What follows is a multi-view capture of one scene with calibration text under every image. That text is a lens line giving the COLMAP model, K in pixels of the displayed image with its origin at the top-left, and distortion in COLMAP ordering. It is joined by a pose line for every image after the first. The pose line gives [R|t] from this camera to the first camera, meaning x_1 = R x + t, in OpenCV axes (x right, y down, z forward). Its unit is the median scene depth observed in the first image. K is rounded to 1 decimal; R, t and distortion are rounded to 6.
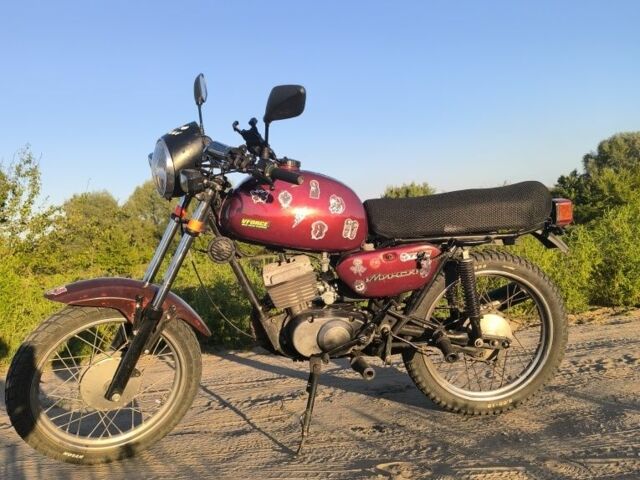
lens RADIAL K [[555.3, 0, 320.0], [0, 555.3, 240.0], [0, 0, 1]] dist [0.002325, 0.001750]
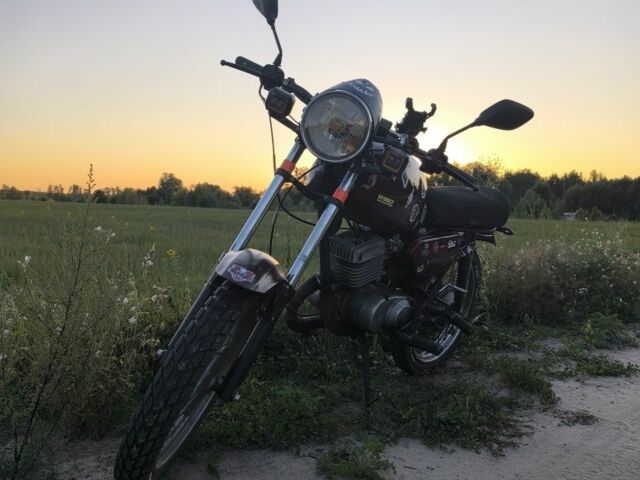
lens RADIAL K [[555.3, 0, 320.0], [0, 555.3, 240.0], [0, 0, 1]] dist [0.002325, 0.001750]
pose [[0.723614, 0.076206, 0.685985, -0.802594], [-0.156493, 0.986117, 0.055530, 0.001240], [-0.672230, -0.147535, 0.725494, 0.369237]]
